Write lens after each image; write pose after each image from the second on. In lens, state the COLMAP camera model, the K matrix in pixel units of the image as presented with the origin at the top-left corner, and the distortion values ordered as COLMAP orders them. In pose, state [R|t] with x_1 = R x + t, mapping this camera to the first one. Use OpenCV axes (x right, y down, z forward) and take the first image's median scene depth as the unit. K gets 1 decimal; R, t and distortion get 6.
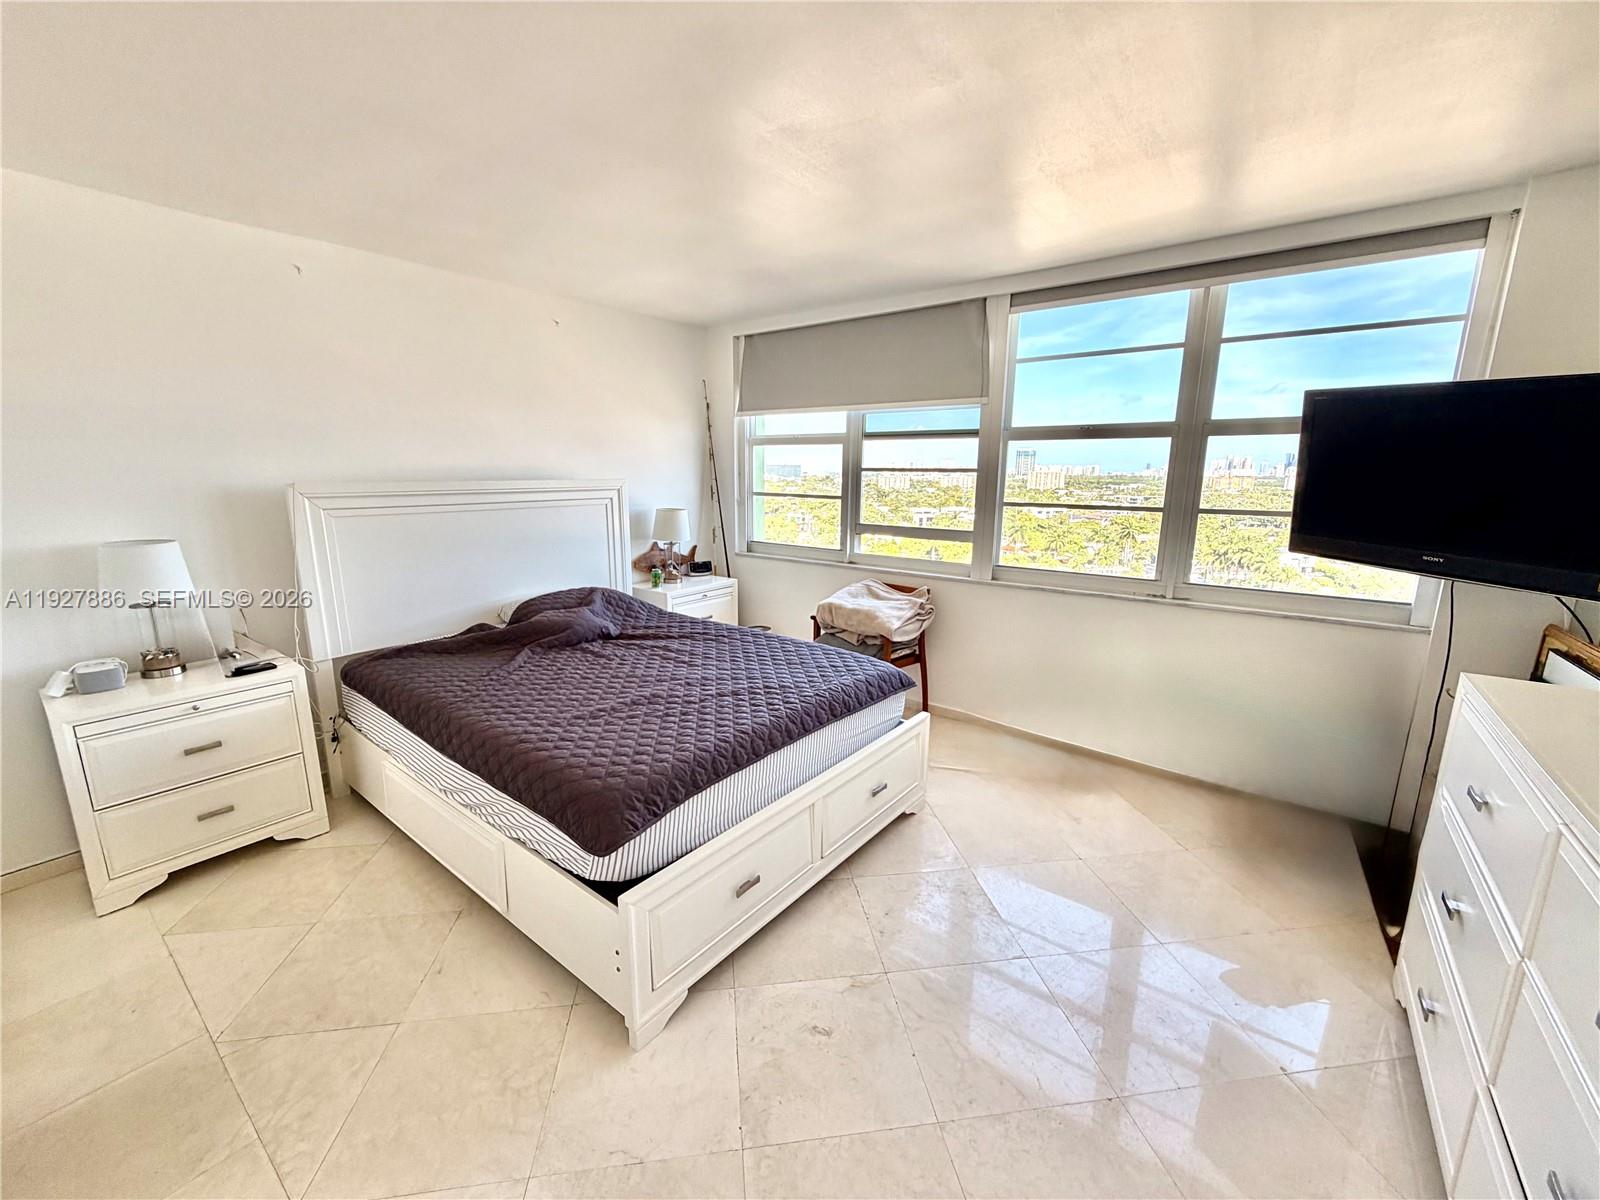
lens RADIAL K [[637.2, 0, 797.4], [0, 637.2, 600.2], [0, 0, 1]] dist [0.000672, 0.000108]
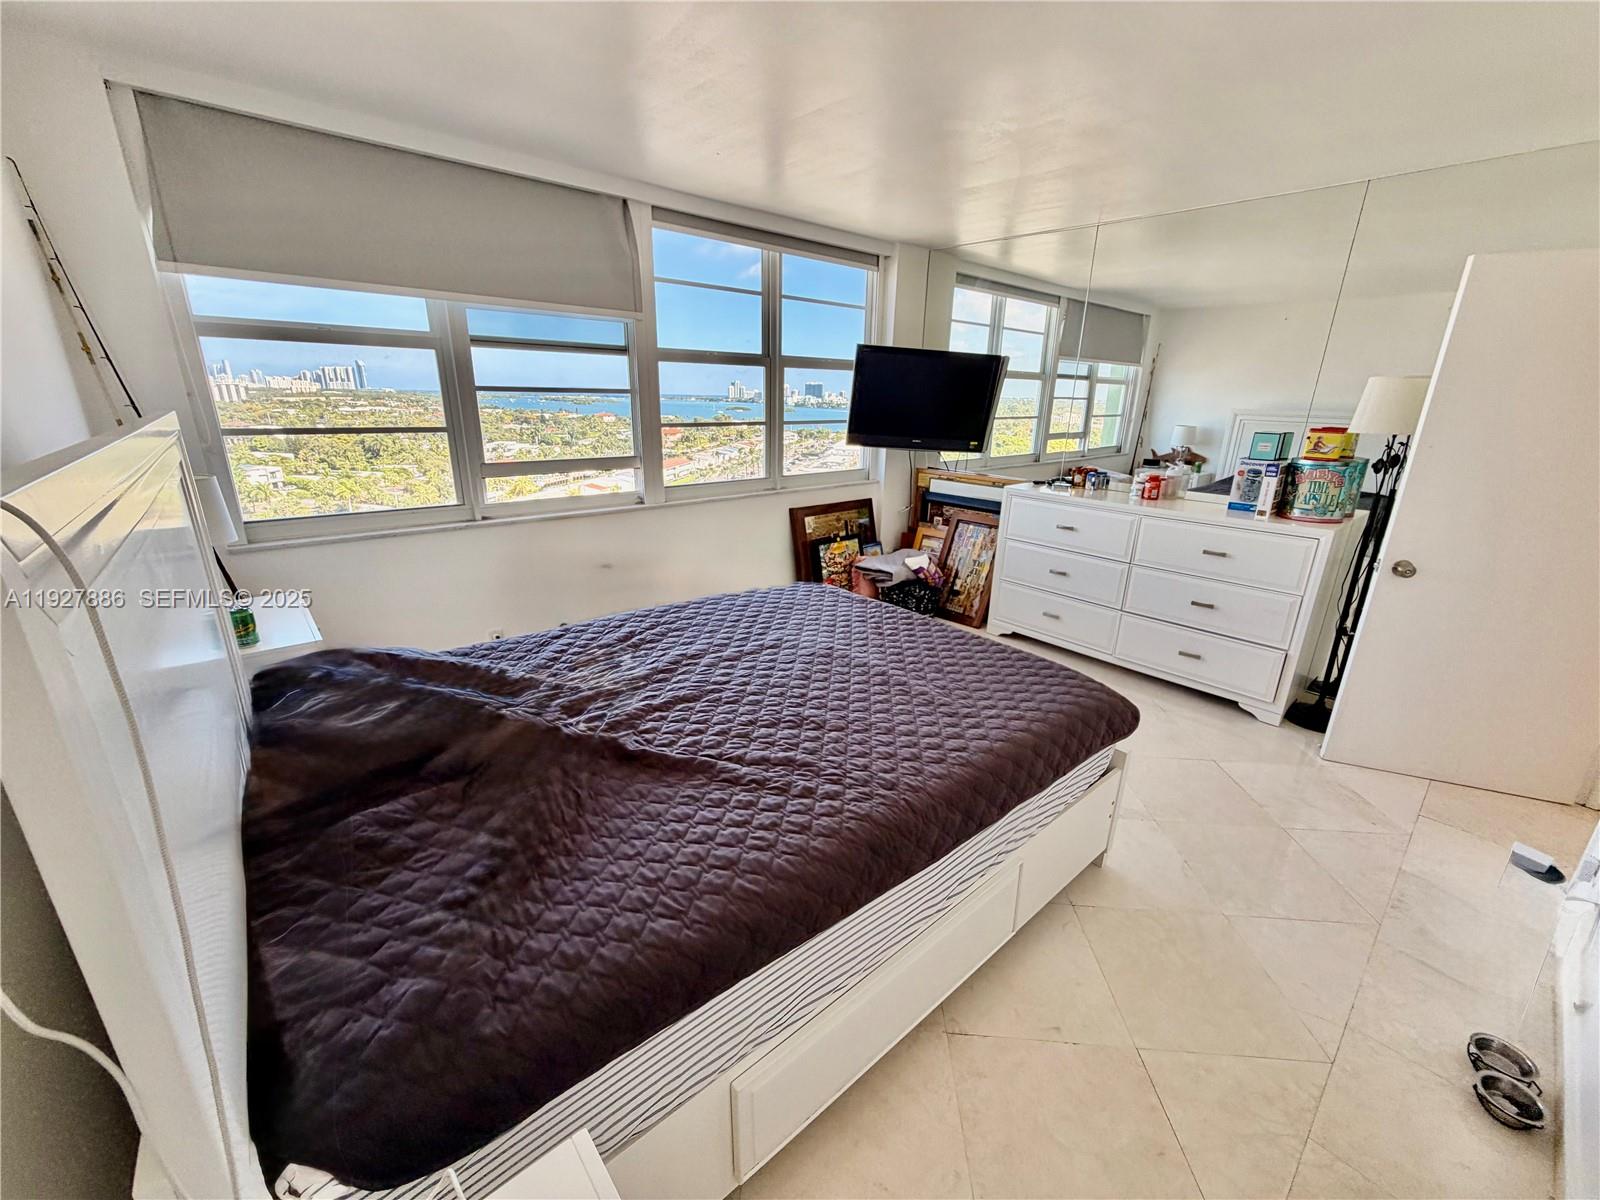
lens RADIAL K [[637.2, 0, 797.4], [0, 637.2, 600.2], [0, 0, 1]] dist [0.000672, 0.000108]
pose [[0.195358, -0.305835, 0.931826, -0.709667], [0.181319, 0.945017, 0.272151, -0.132569], [-0.963825, 0.115791, 0.240071, 0.615208]]
